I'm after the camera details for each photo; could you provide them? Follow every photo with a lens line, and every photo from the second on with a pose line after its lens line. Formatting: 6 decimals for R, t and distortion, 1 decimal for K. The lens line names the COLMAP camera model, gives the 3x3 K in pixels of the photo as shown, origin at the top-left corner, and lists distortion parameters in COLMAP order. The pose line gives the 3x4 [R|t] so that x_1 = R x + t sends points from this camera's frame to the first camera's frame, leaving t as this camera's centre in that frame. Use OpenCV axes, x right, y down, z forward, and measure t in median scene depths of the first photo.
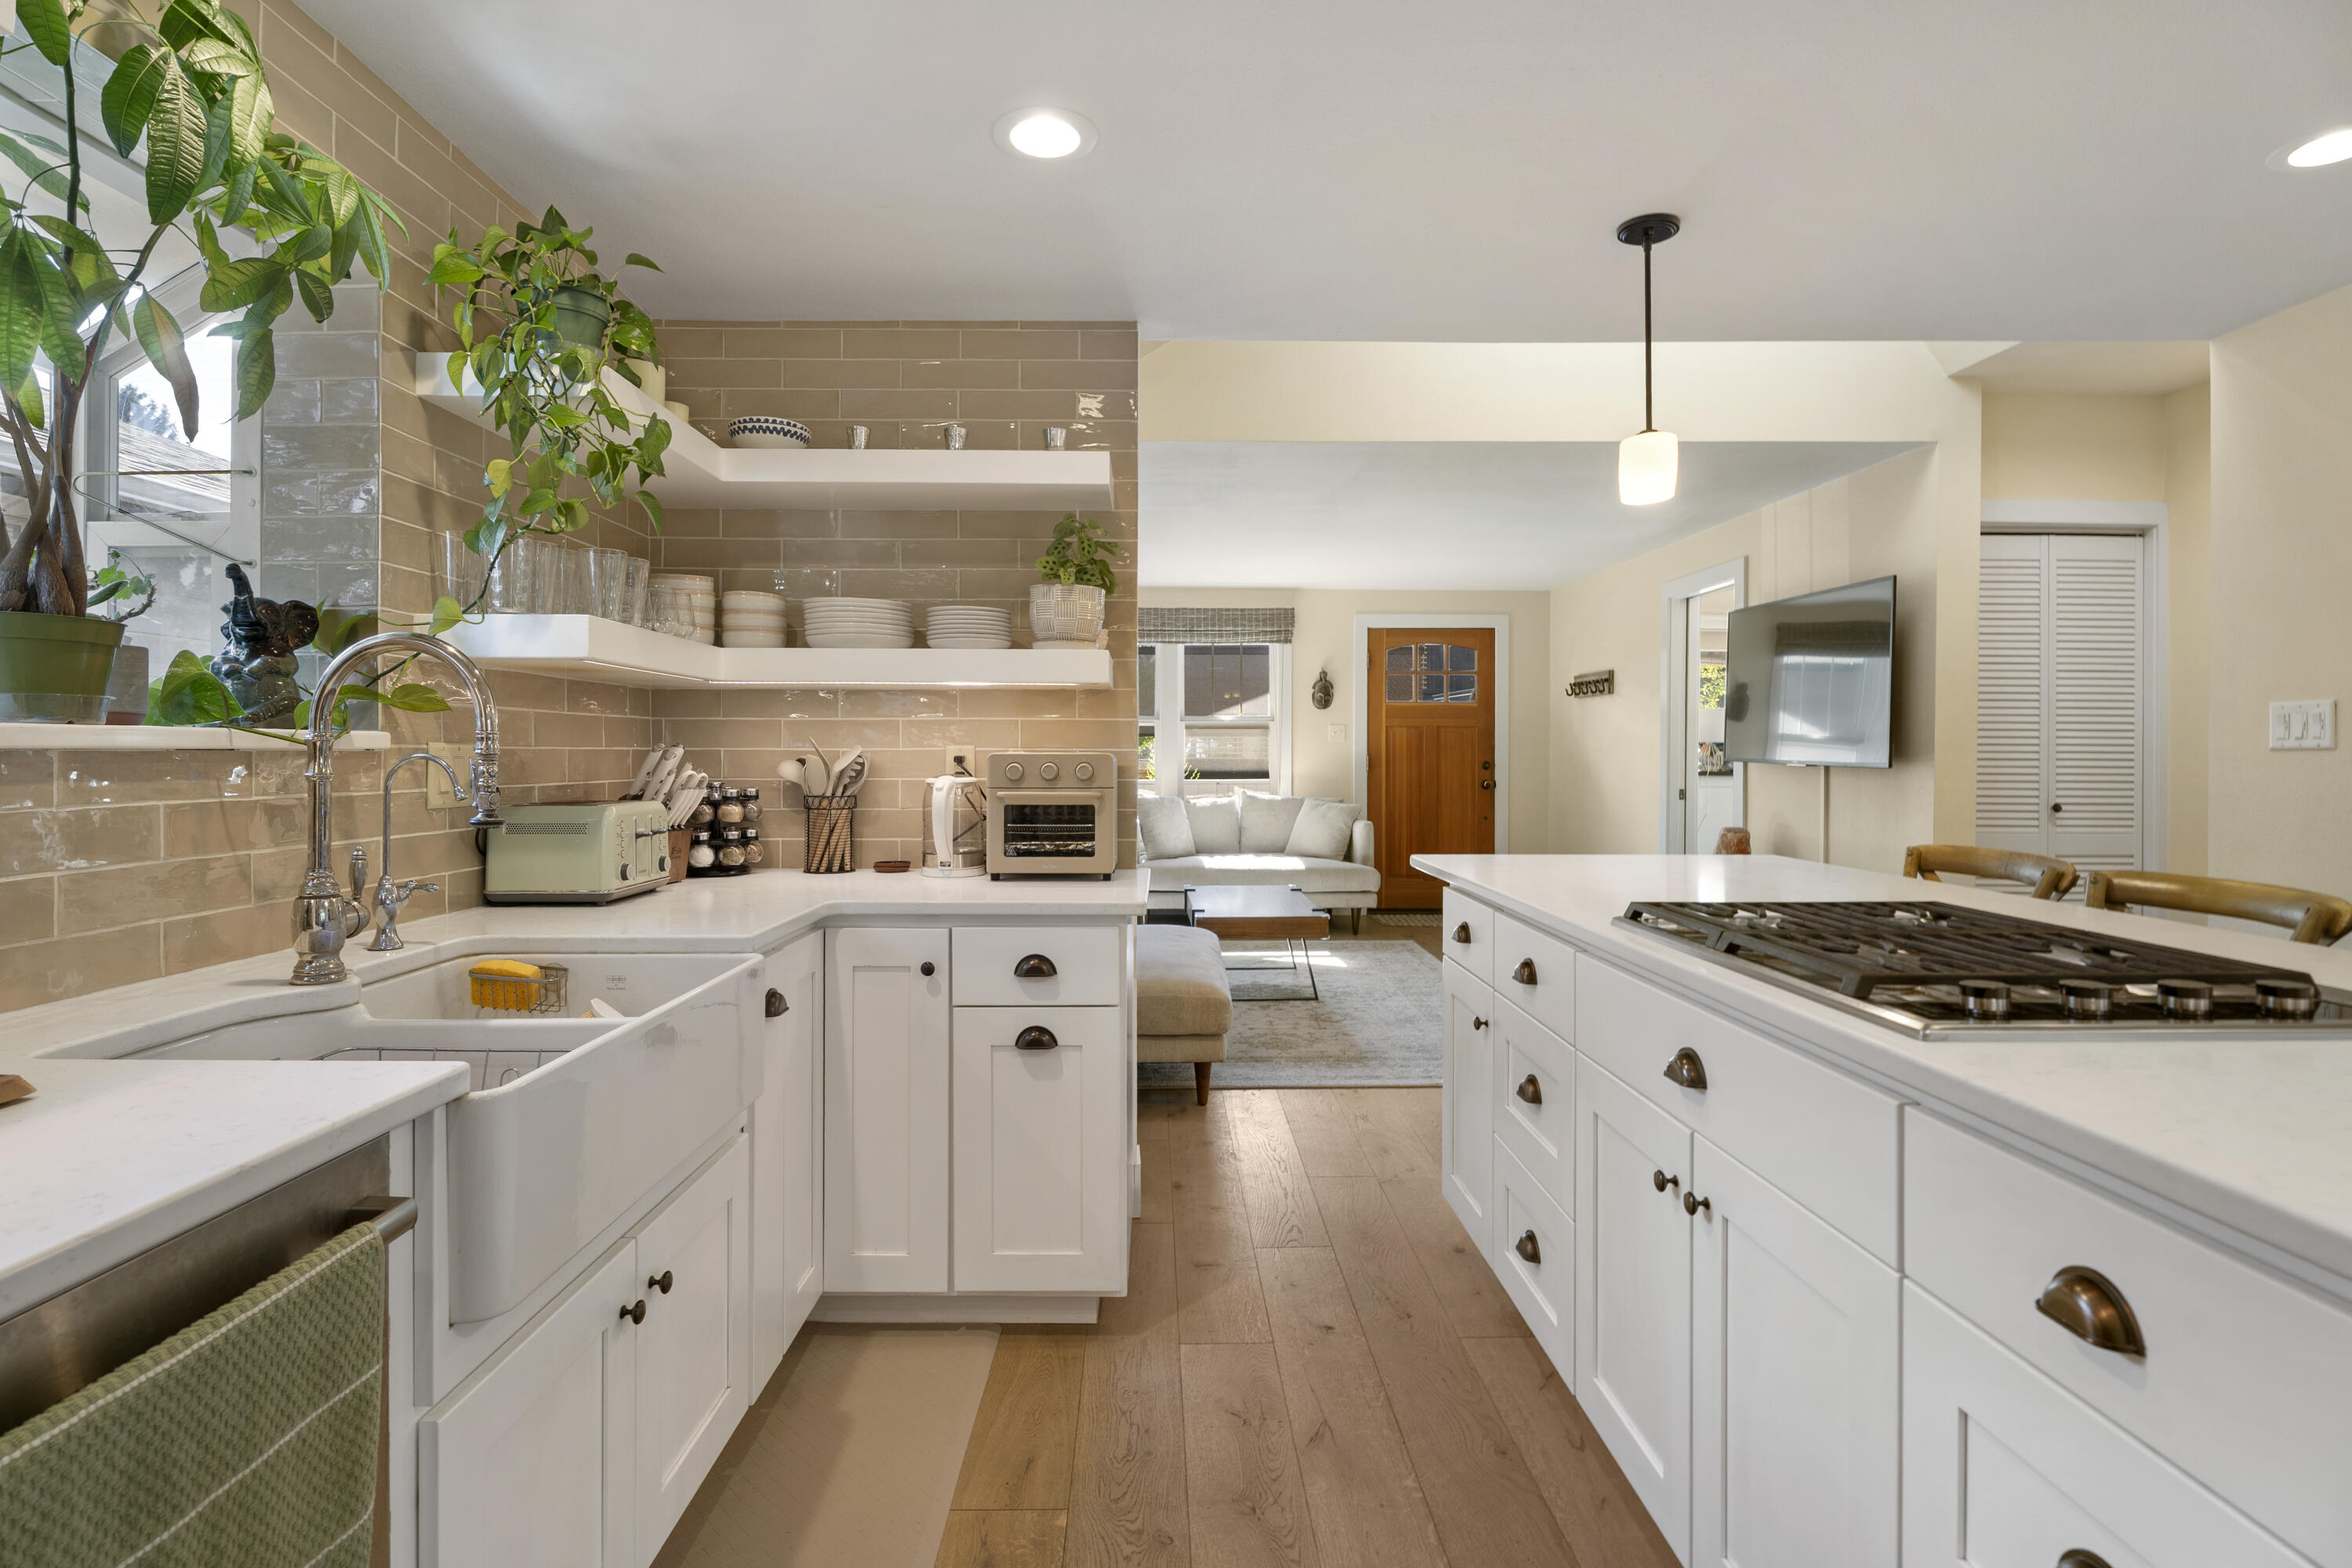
lens RADIAL K [[1166.1, 0, 1174.1], [0, 1166.1, 747.9], [0, 0, 1]] dist [-0.003263, -0.000405]
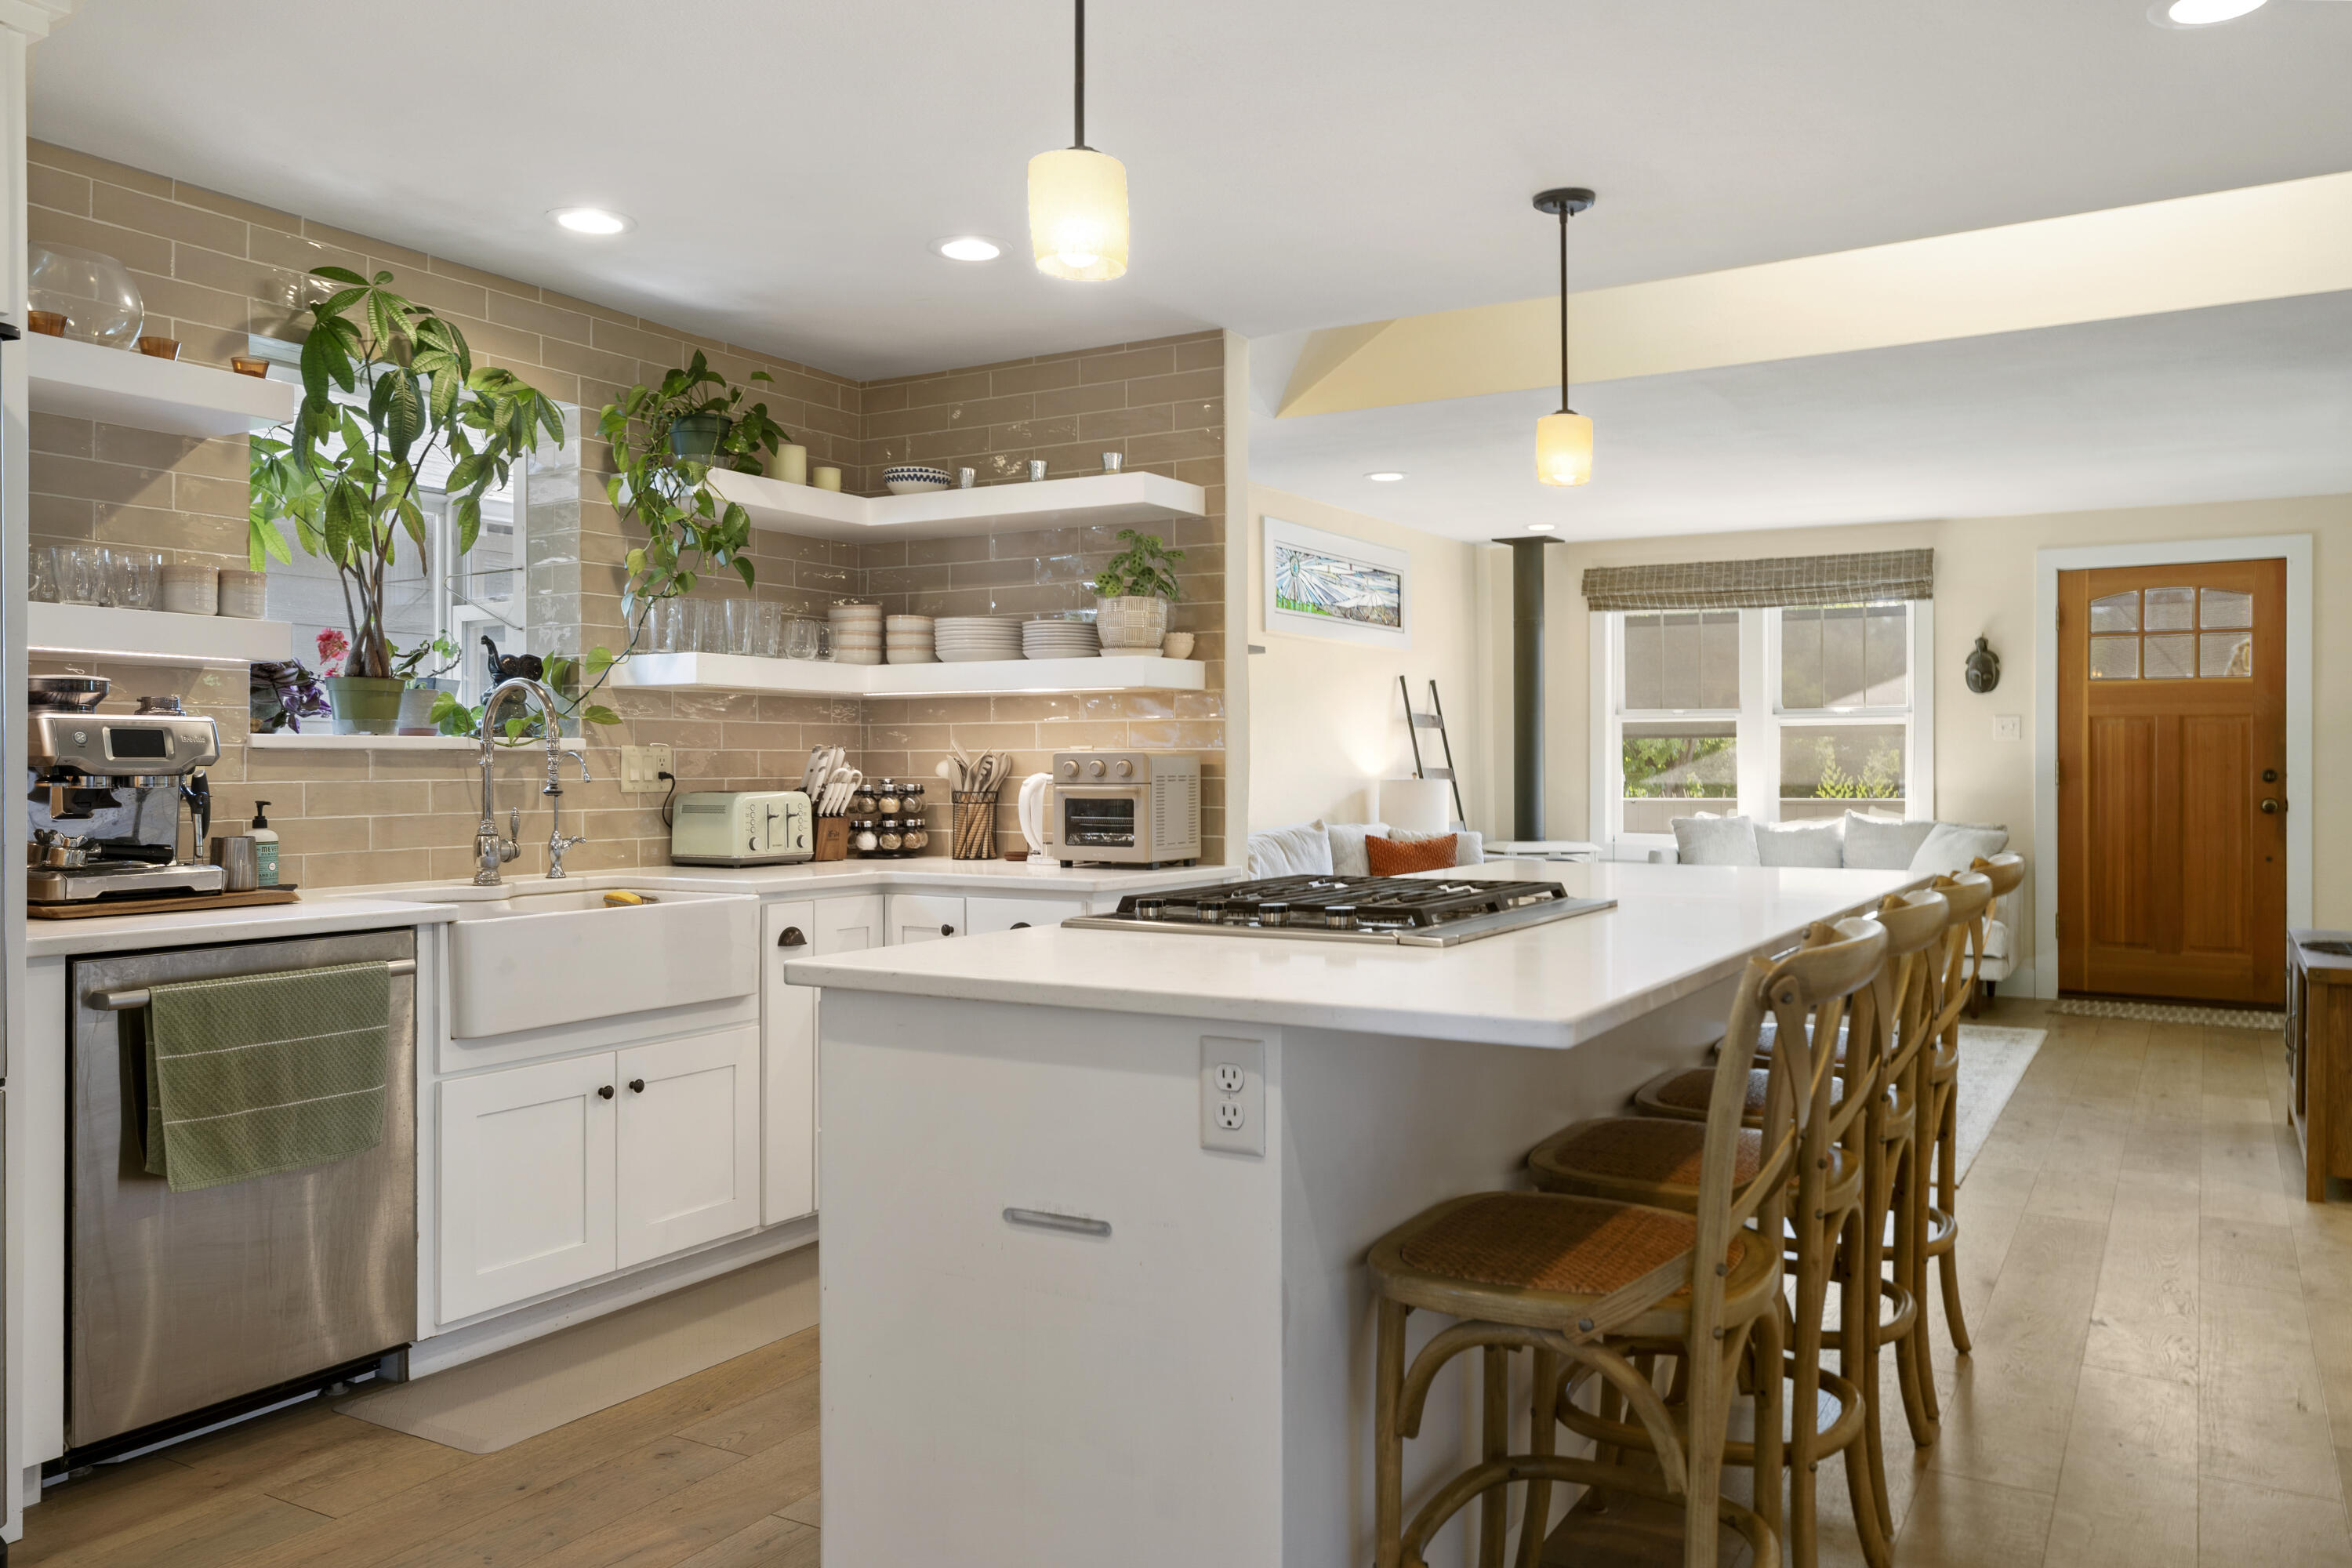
lens RADIAL K [[1734.3, 0, 1181.8], [0, 1734.3, 755.9], [0, 0, 1]] dist [-0.024311, 0.031058]
pose [[0.857337, -0.005886, -0.514722, 0.772419], [0.005007, 0.999983, -0.003095, 0.013334], [0.514732, 0.000076, 0.857351, -0.344963]]
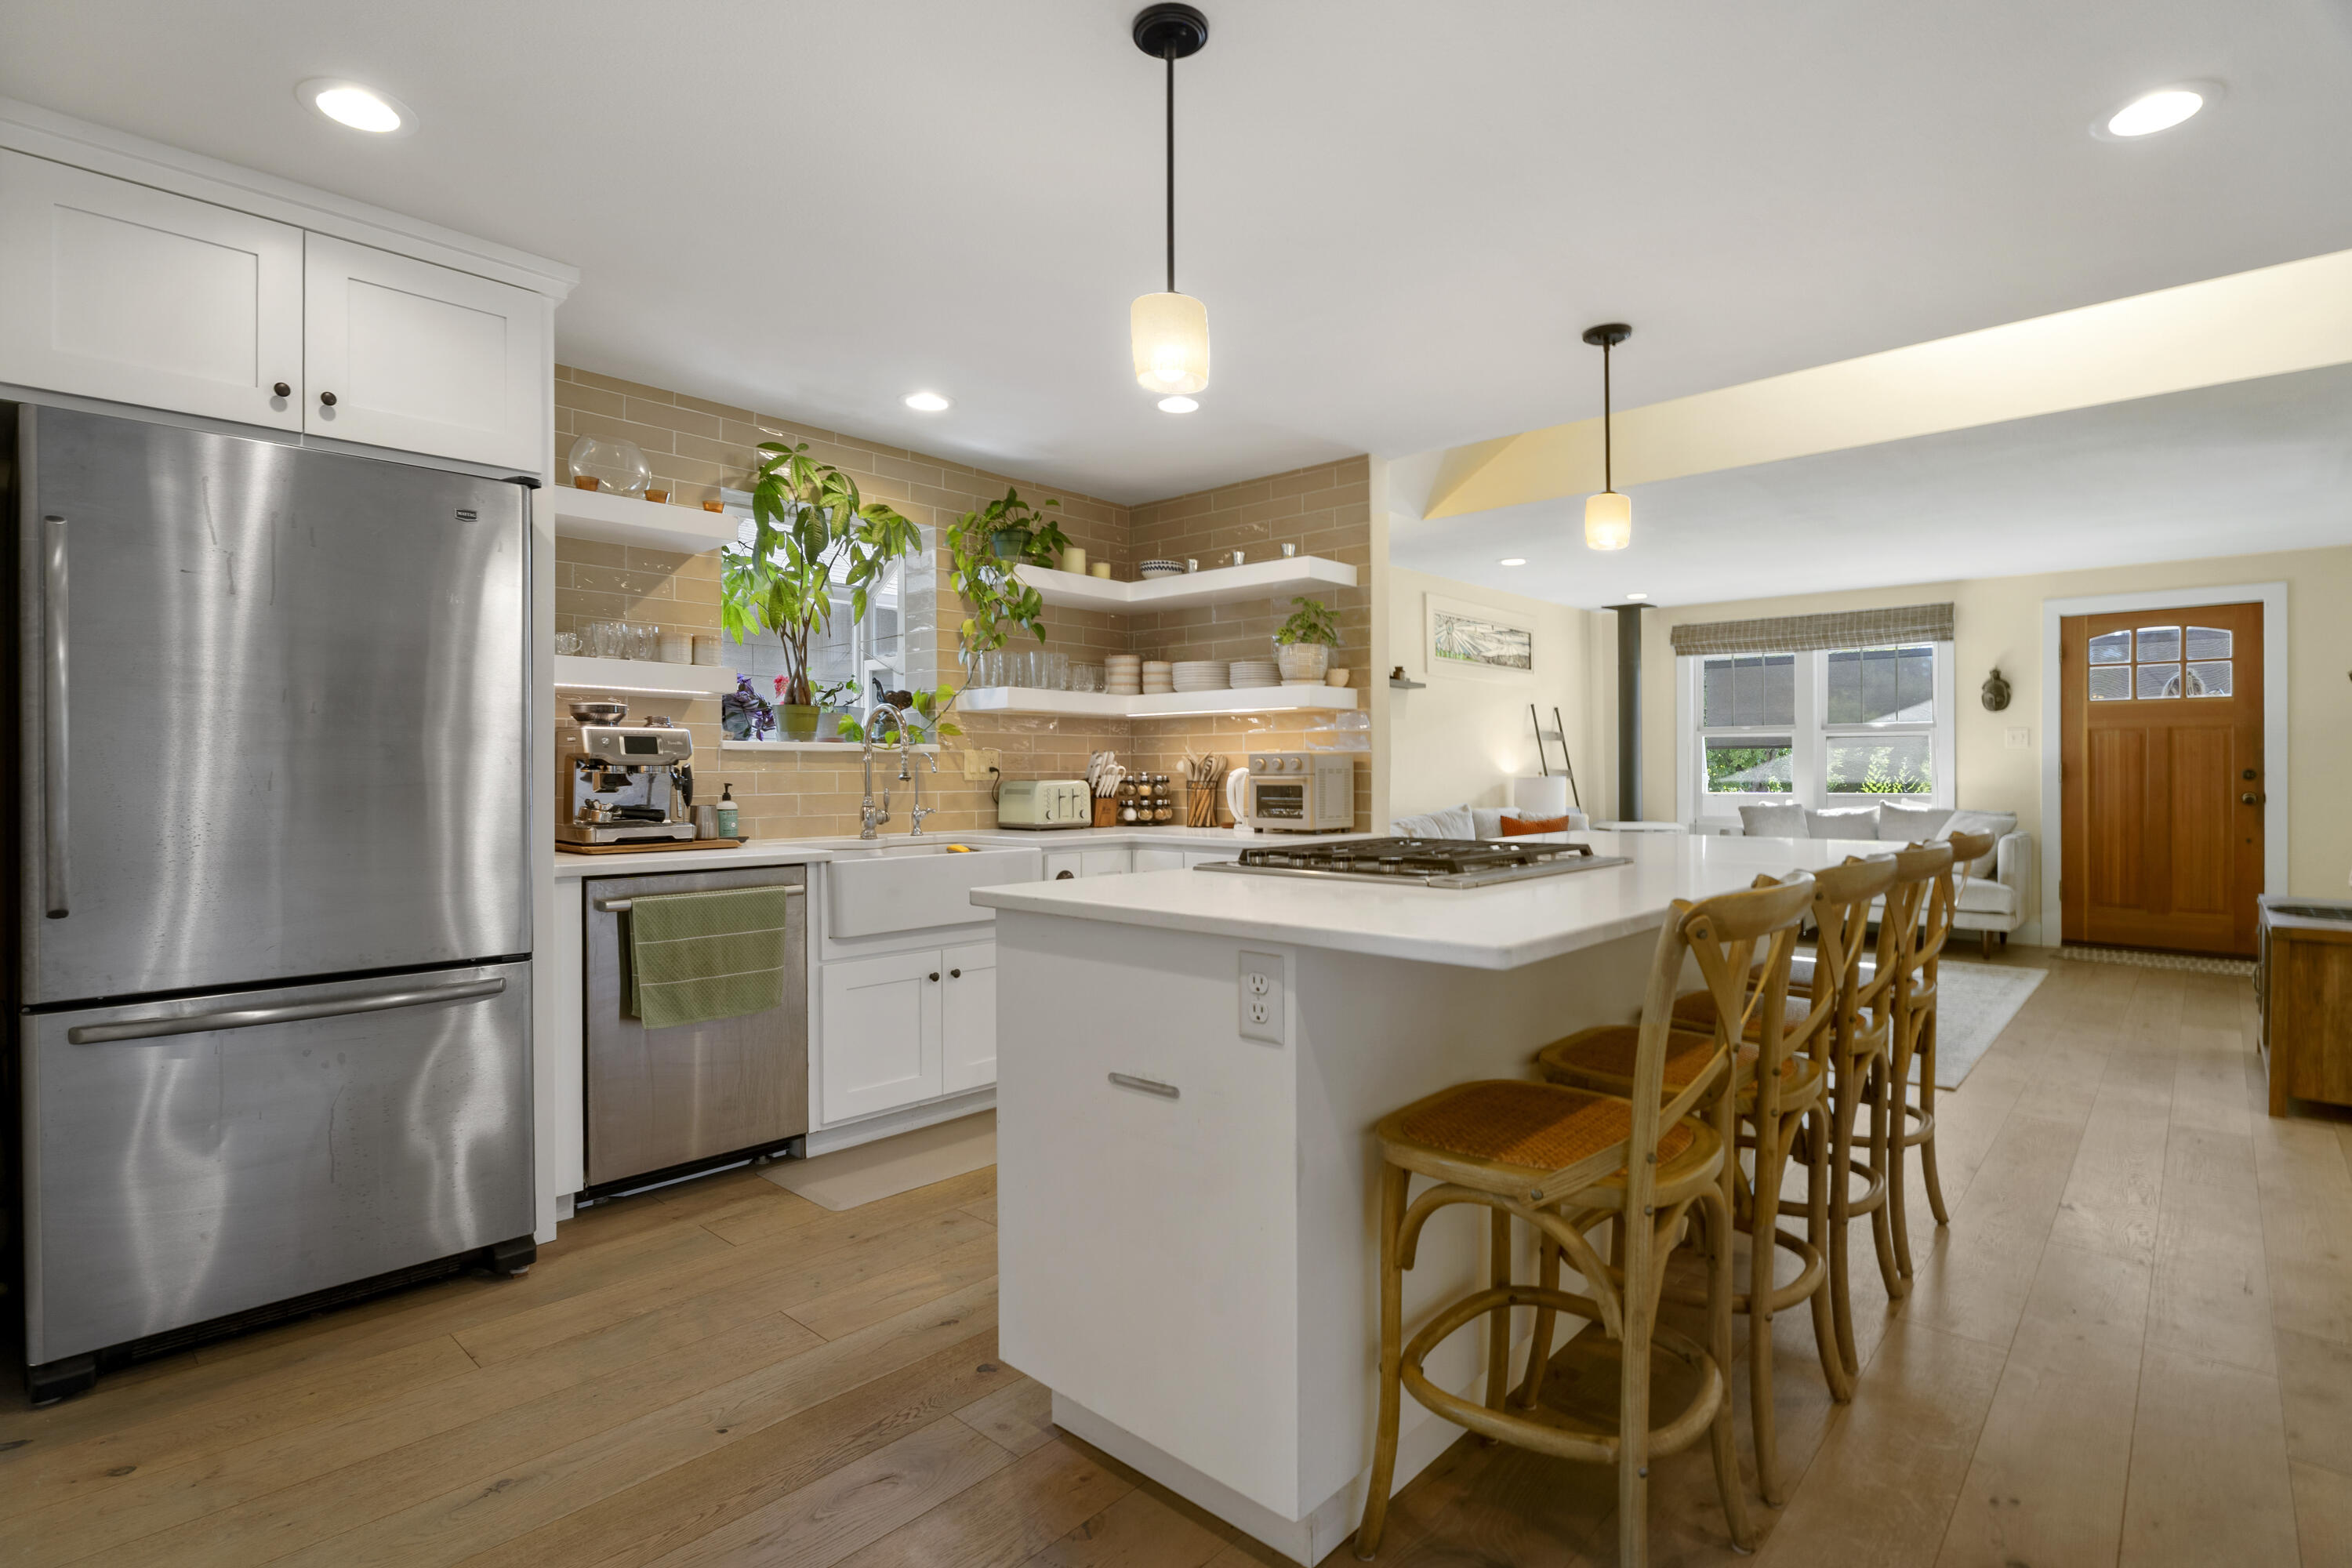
lens RADIAL K [[1128.9, 0, 1163.5], [0, 1128.9, 769.0], [0, 0, 1]] dist [-0.018105, 0.001442]
pose [[0.724479, -0.006274, -0.689269, 0.803123], [0.005792, 0.999979, -0.003015, 0.029577], [0.689273, -0.001808, 0.724500, -0.200937]]
